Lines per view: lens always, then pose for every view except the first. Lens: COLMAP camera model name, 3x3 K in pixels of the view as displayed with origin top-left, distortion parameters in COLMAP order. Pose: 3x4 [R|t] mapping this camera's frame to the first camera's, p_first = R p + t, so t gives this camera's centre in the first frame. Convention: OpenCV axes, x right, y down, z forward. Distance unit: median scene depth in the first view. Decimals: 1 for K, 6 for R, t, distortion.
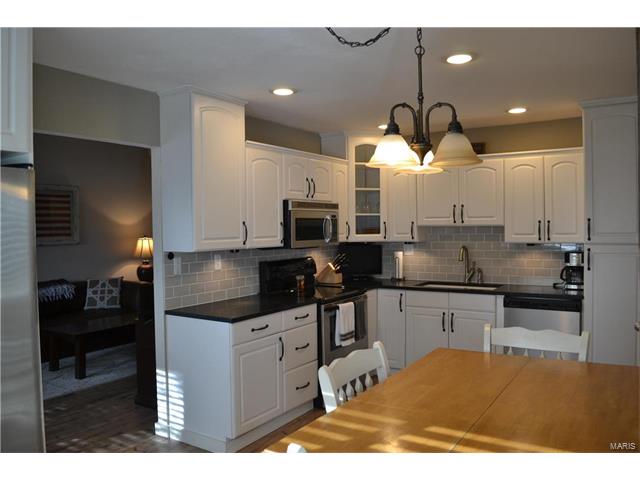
lens RADIAL K [[514.7, 0, 320.1], [0, 514.7, 241.3], [0, 0, 1]] dist [-0.060012, -0.009077]
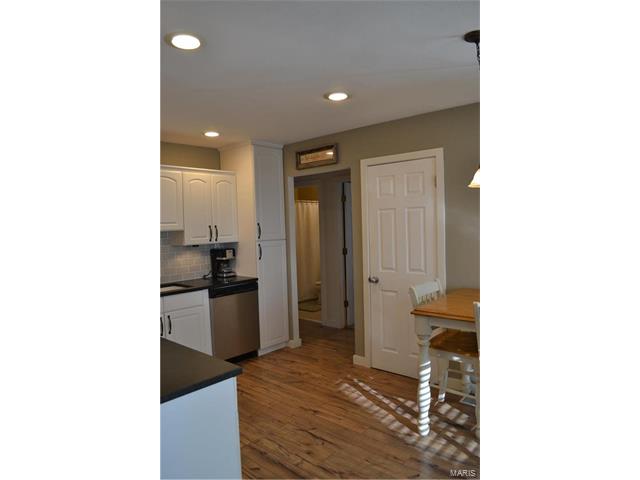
lens RADIAL K [[396.4, 0, 319.4], [0, 396.4, 236.0], [0, 0, 1]] dist [-0.007642, -0.000243]
pose [[0.123013, -0.016950, 0.992260, -0.543597], [0.058521, 0.998238, 0.009797, -0.009932], [-0.990678, 0.056863, 0.123788, 0.663957]]
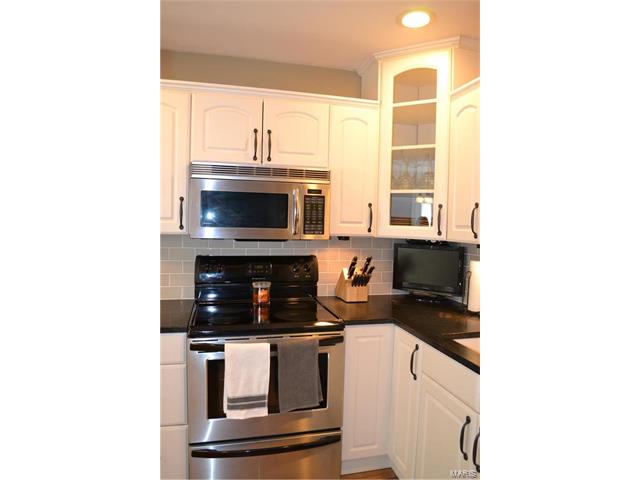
lens RADIAL K [[396.4, 0, 321.5], [0, 396.4, 239.6], [0, 0, 1]] dist [-0.007642, -0.000243]
pose [[0.739806, 0.052691, -0.670754, 0.404880], [-0.055147, 0.998323, 0.017598, -0.000764], [0.670557, 0.023971, 0.741471, 0.769495]]
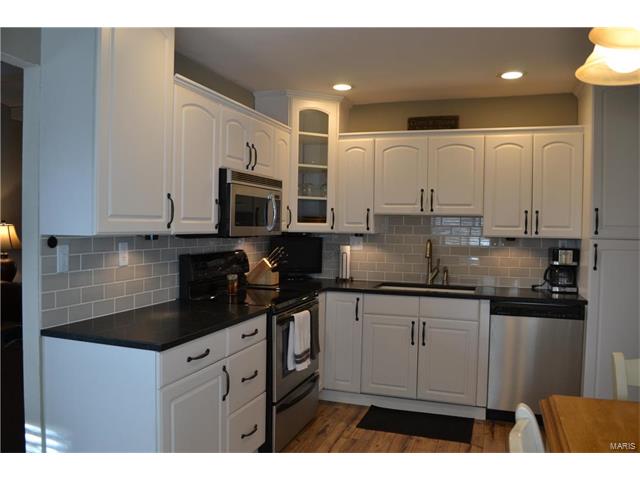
lens RADIAL K [[514.7, 0, 319.9], [0, 514.7, 239.3], [0, 0, 1]] dist [-0.060012, -0.009077]
pose [[0.971083, 0.021114, 0.237807, -0.106811], [-0.020847, 0.999776, -0.003637, 0.018086], [-0.237830, -0.001426, 0.971306, 0.285472]]
